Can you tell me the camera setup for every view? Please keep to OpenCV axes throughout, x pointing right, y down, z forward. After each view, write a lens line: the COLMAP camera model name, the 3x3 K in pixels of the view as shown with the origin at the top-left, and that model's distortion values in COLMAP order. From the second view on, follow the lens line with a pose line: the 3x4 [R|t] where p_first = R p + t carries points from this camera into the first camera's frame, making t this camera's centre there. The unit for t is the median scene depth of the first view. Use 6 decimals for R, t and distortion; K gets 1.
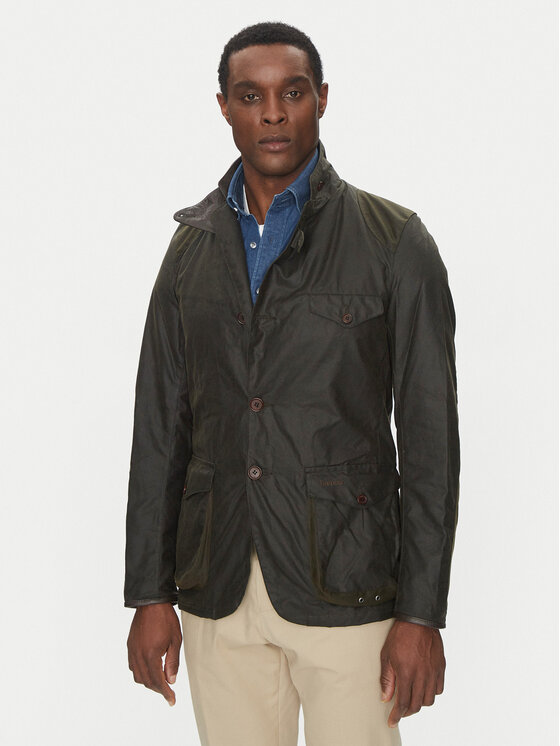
lens RADIAL K [[1164.7, 0, 280.0], [0, 1164.7, 373.0], [0, 0, 1]] dist [-0.000028, 0.011280]
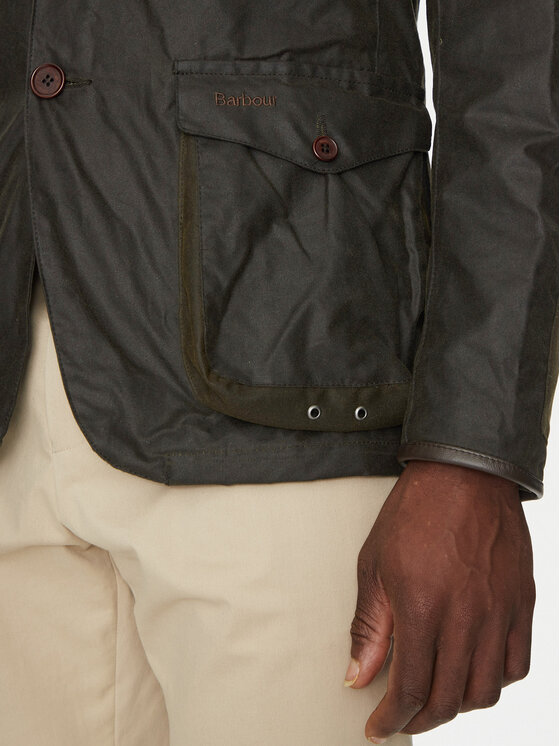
lens RADIAL K [[1765.8, 0, 280.0], [0, 1765.8, 373.0], [0, 0, 1]] dist [-0.044812, -0.113814]
pose [[0.999285, 0.030048, -0.022944, 0.070967], [-0.030689, 0.999133, -0.028131, 0.196389], [0.022079, 0.028815, 0.999341, 0.430395]]
